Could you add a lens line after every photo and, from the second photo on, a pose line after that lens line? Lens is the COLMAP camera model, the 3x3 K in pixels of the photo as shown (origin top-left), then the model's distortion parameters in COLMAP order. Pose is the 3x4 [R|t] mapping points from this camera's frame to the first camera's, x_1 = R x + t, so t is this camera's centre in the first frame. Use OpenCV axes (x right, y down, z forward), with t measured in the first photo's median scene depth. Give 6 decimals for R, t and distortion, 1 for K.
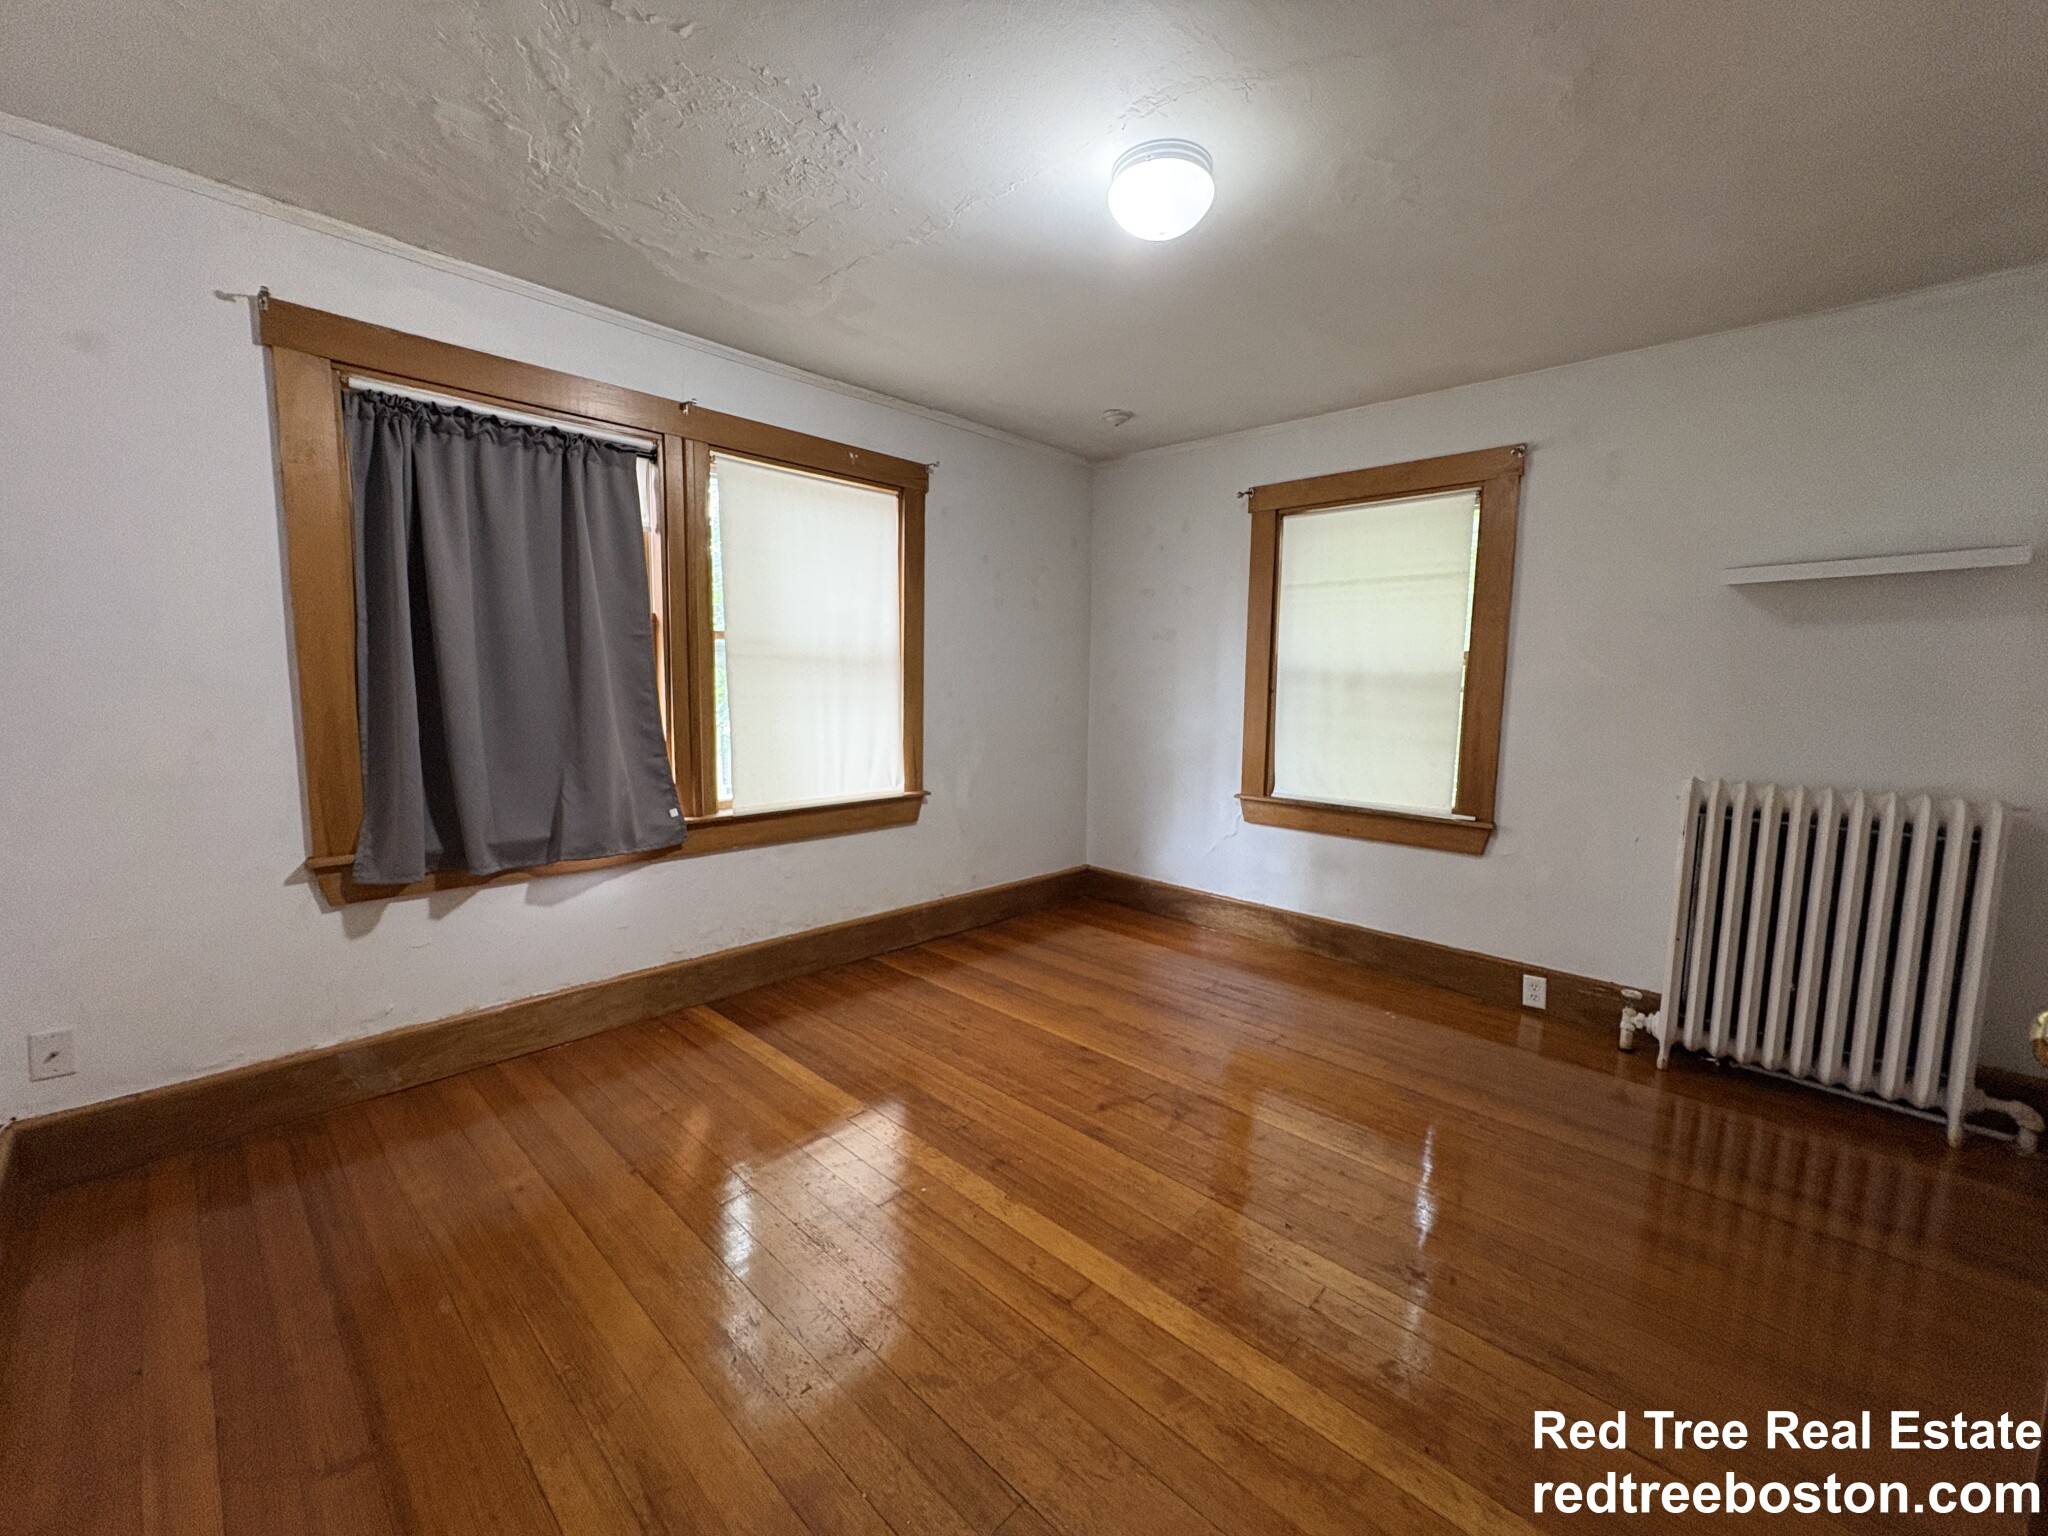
lens RADIAL K [[817.9, 0, 1020.2], [0, 817.9, 767.7], [0, 0, 1]] dist [0.003418, -0.000427]
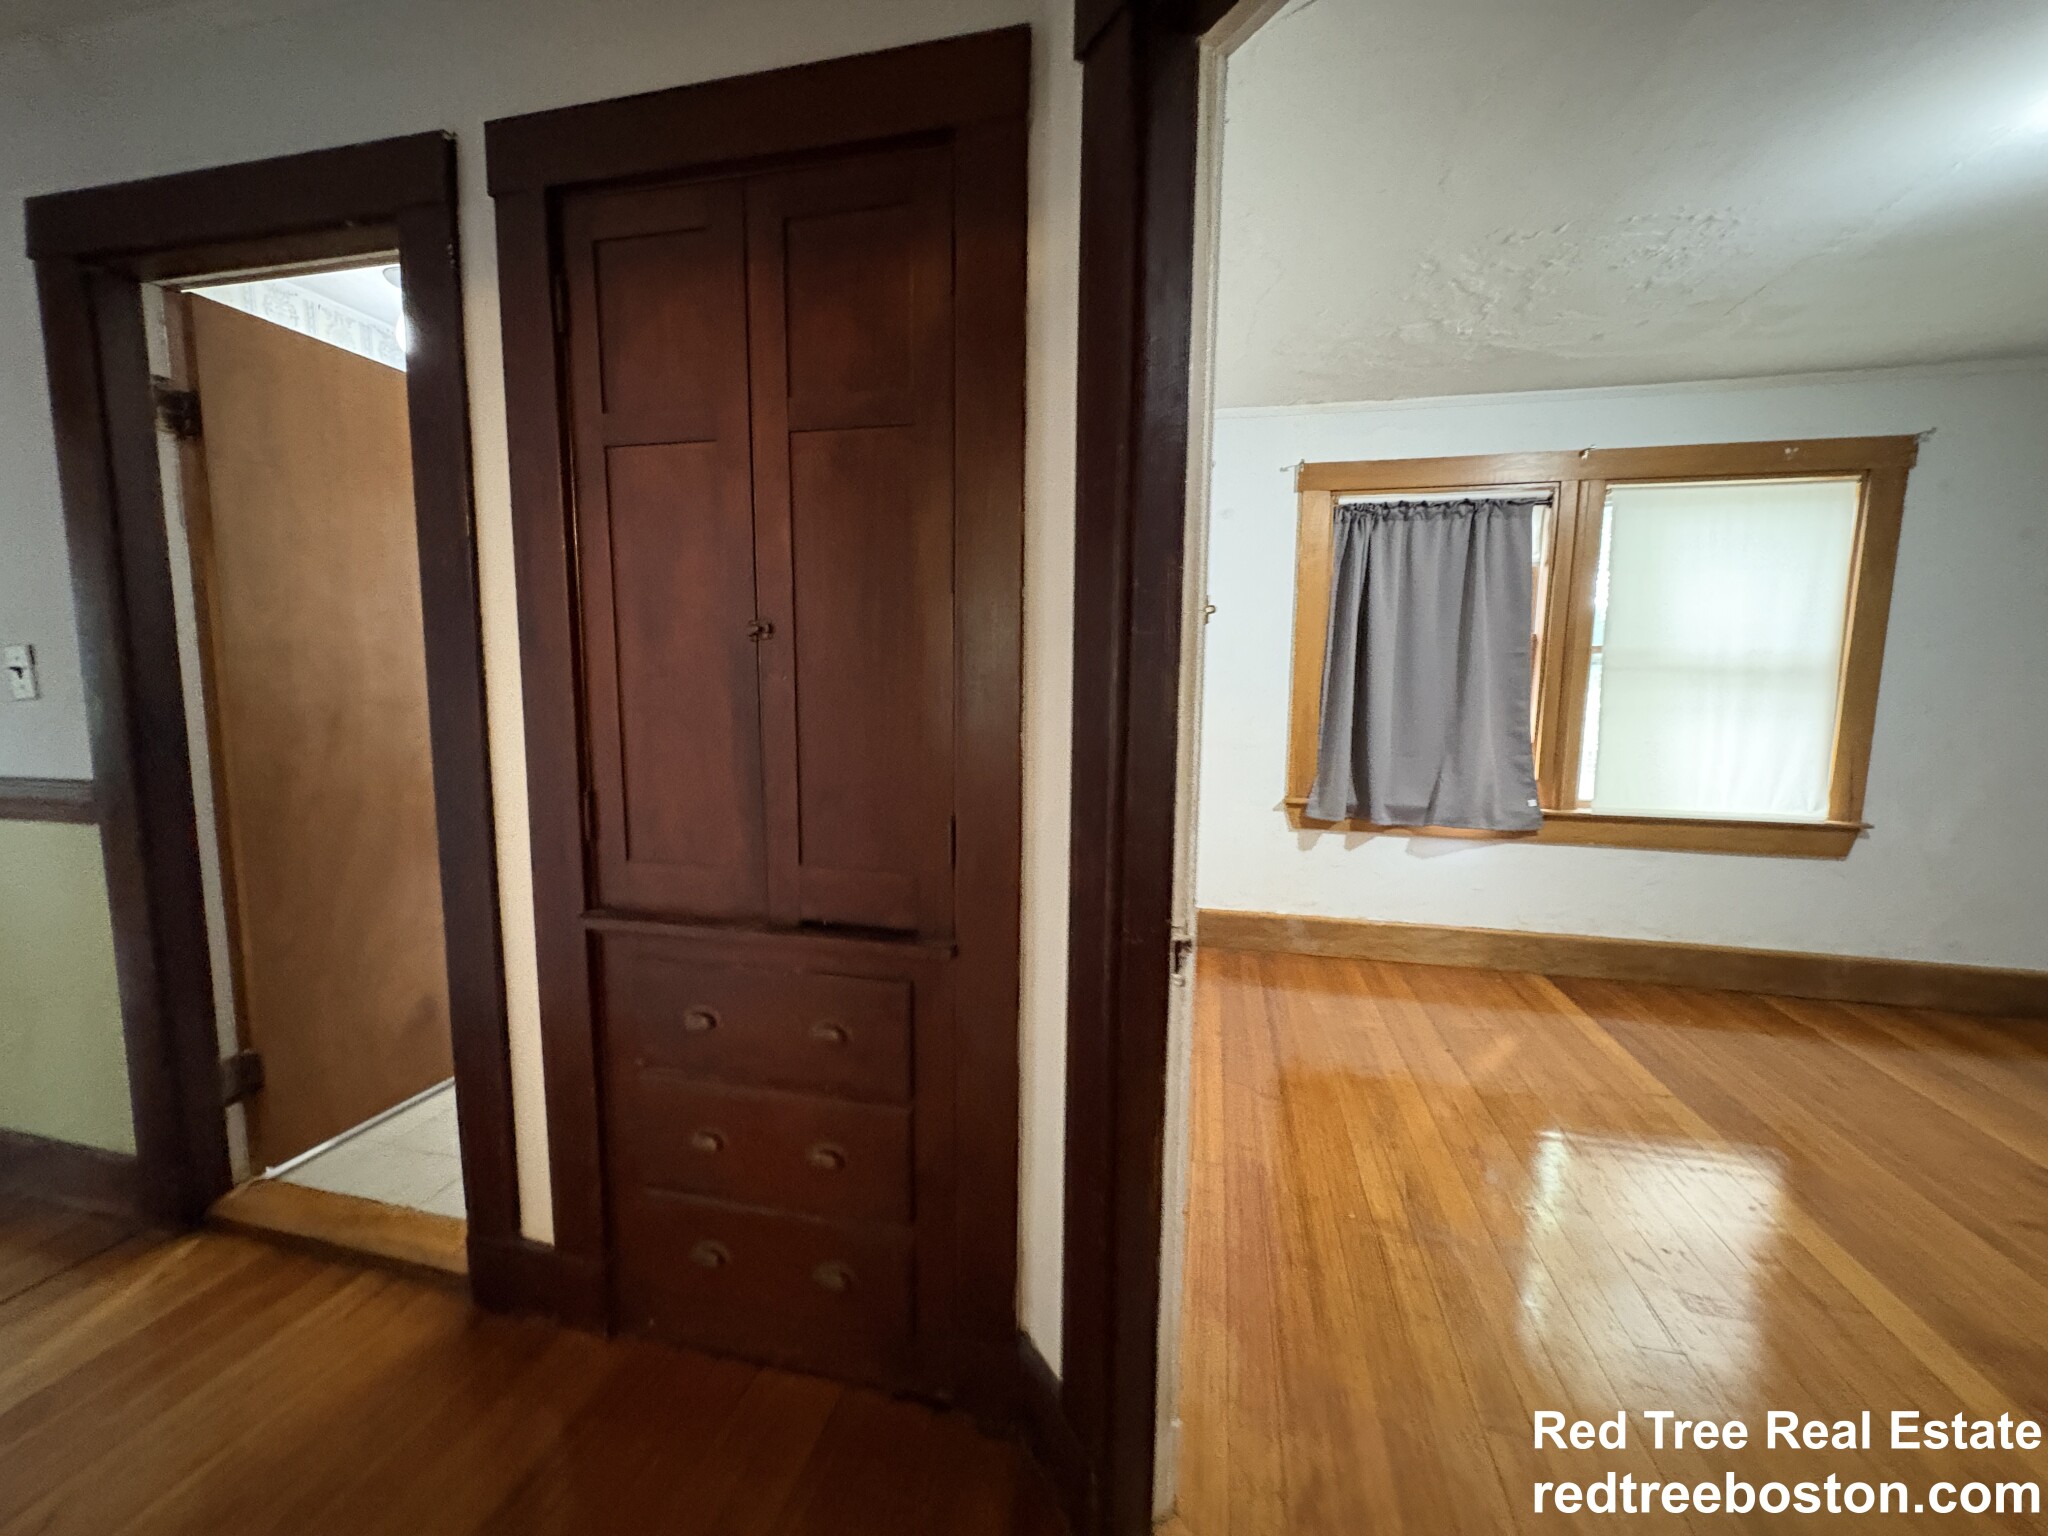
lens RADIAL K [[817.9, 0, 1028.6], [0, 817.9, 762.4], [0, 0, 1]] dist [0.003418, -0.000427]
pose [[0.514839, 0.082993, -0.853260, 0.230657], [-0.096318, 0.994601, 0.038624, 0.024399], [0.851859, 0.062299, 0.520053, -0.263380]]
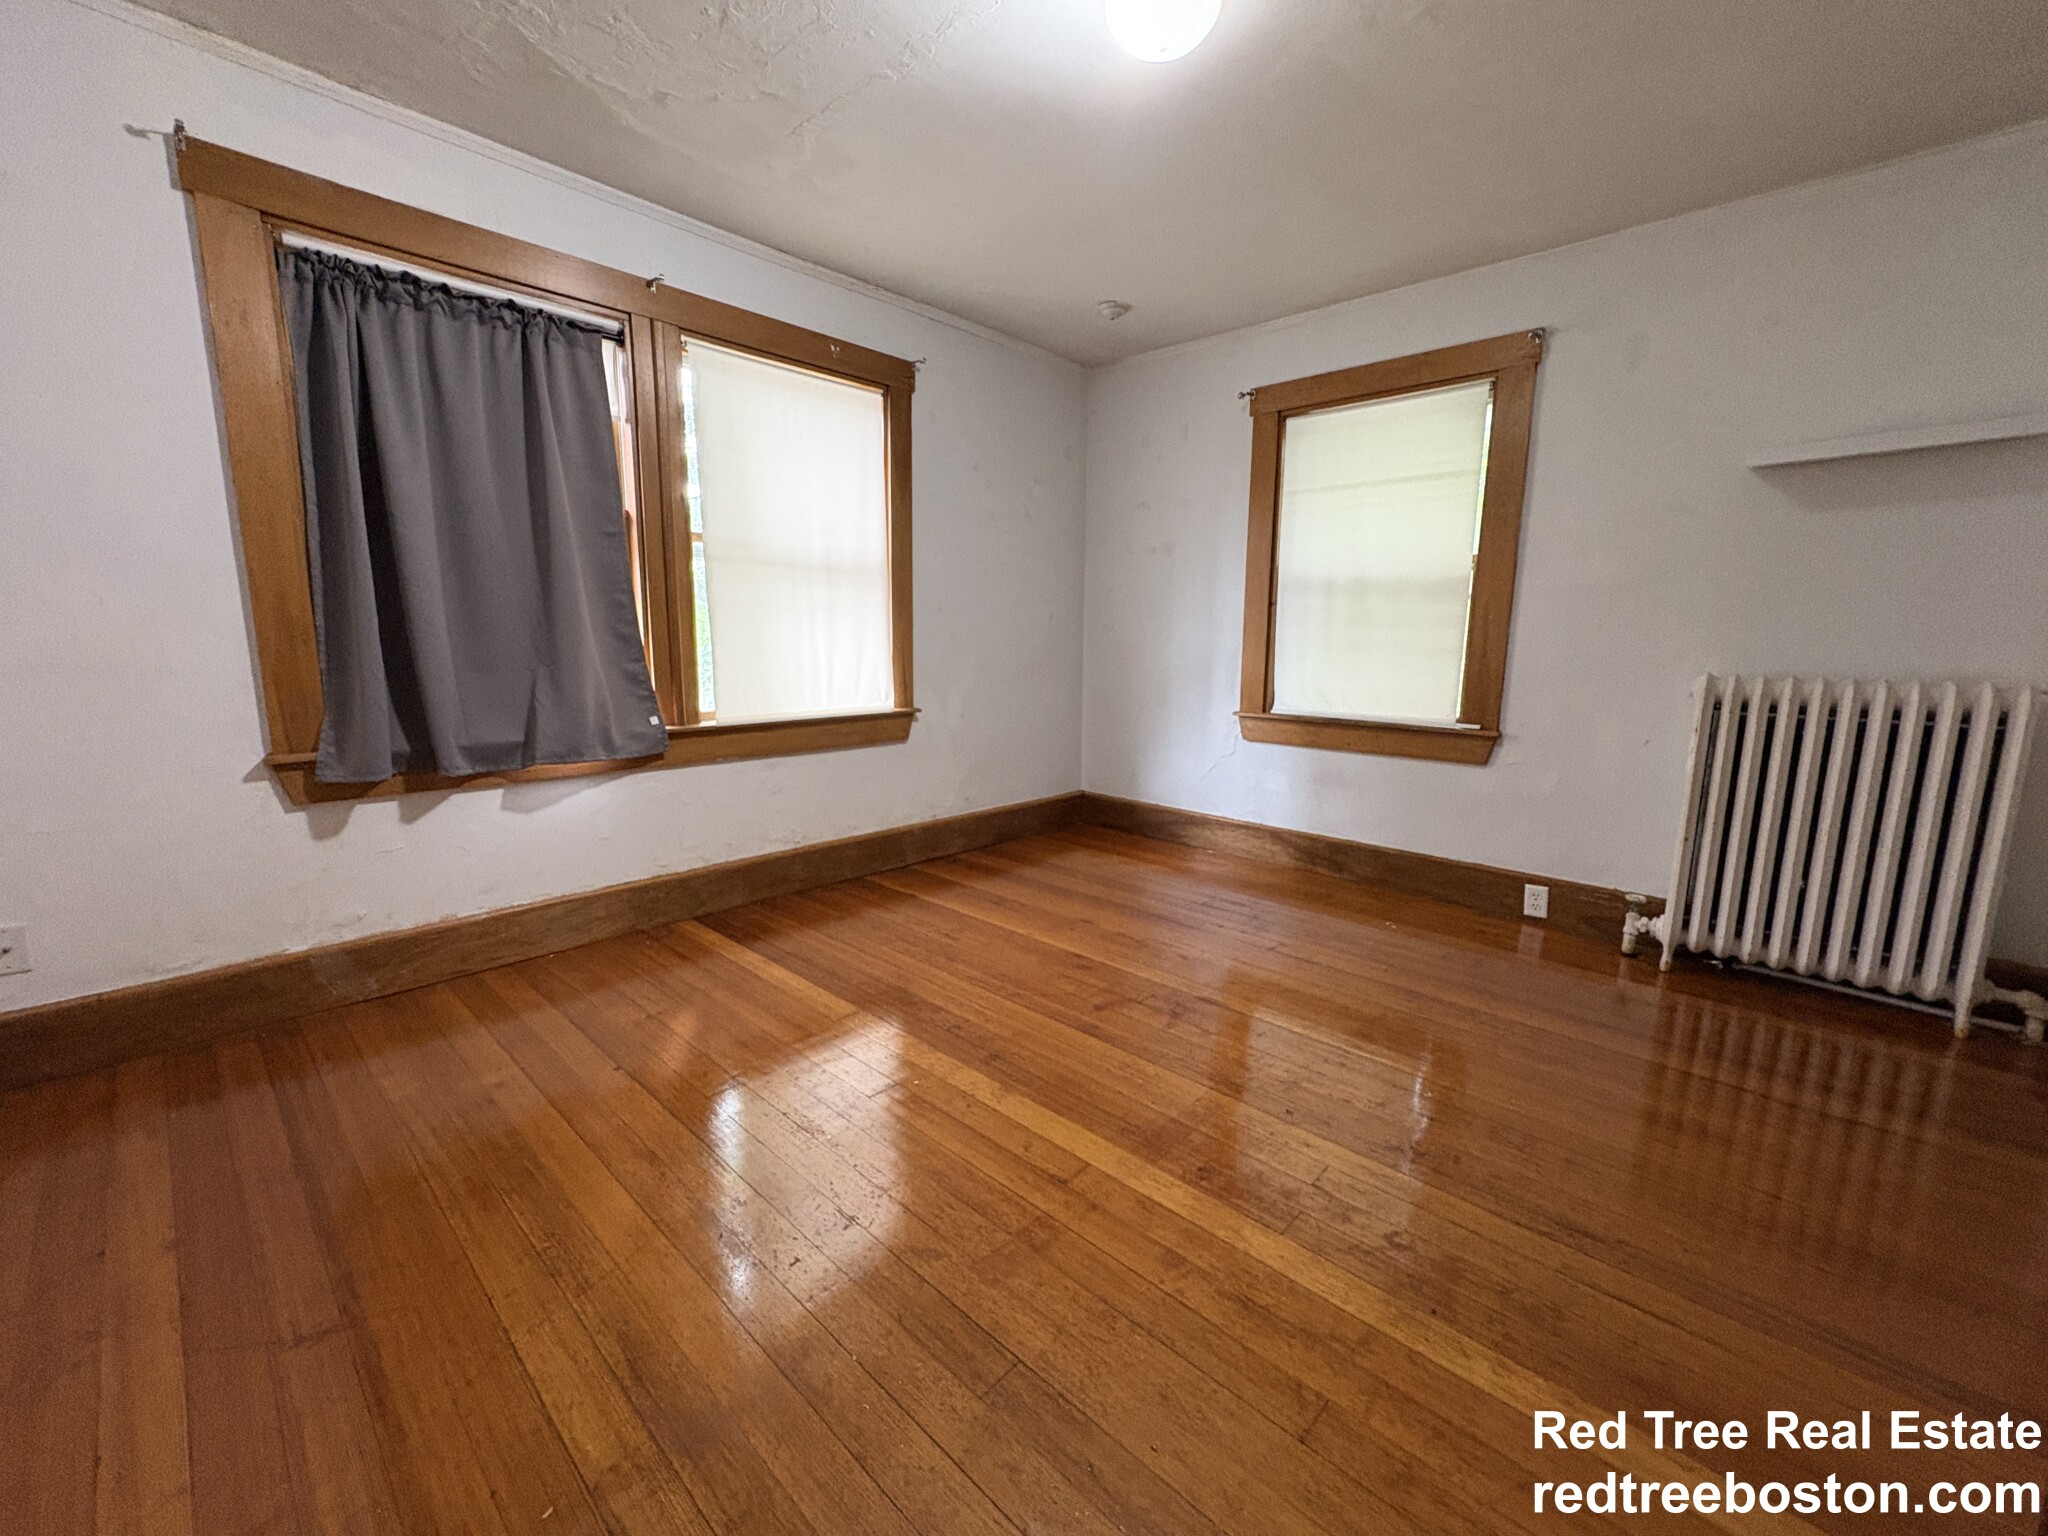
lens RADIAL K [[817.9, 0, 1020.0], [0, 817.9, 766.7], [0, 0, 1]] dist [0.003418, -0.000427]
pose [[0.999959, -0.006186, 0.006556, 0.001516], [0.005819, 0.998490, 0.054620, 0.067615], [-0.006884, -0.054580, 0.998486, 0.035130]]
